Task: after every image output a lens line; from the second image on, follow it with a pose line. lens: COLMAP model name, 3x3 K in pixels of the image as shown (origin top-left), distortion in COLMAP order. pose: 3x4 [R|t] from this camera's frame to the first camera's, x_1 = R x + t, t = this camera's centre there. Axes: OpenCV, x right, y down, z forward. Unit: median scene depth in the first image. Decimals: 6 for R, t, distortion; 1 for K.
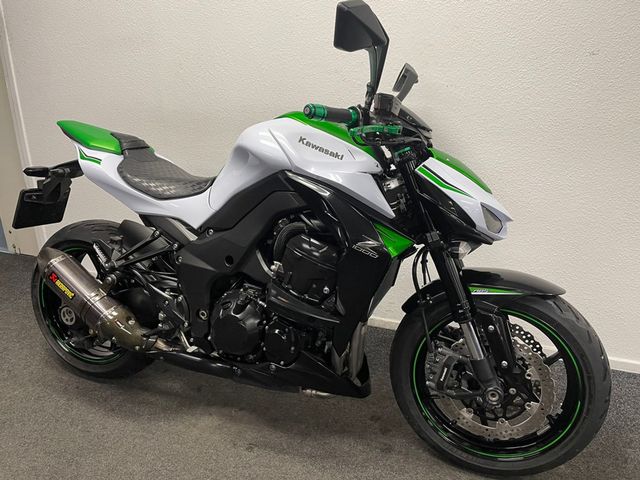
lens RADIAL K [[471.0, 0, 320.0], [0, 471.0, 240.0], [0, 0, 1]] dist [0.067564, -0.093020]
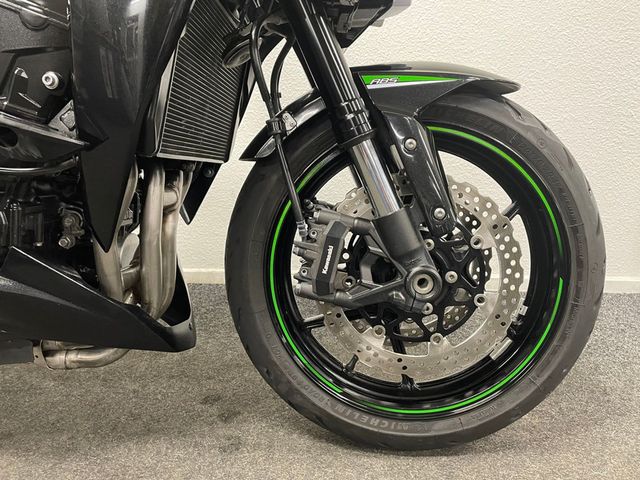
lens RADIAL K [[471.0, 0, 320.0], [0, 471.0, 240.0], [0, 0, 1]] dist [0.067564, -0.093020]
pose [[0.953397, -0.063535, 0.294955, 0.103563], [0.084822, 0.994592, -0.059933, 0.283926], [-0.289552, 0.082159, 0.953630, 0.508568]]
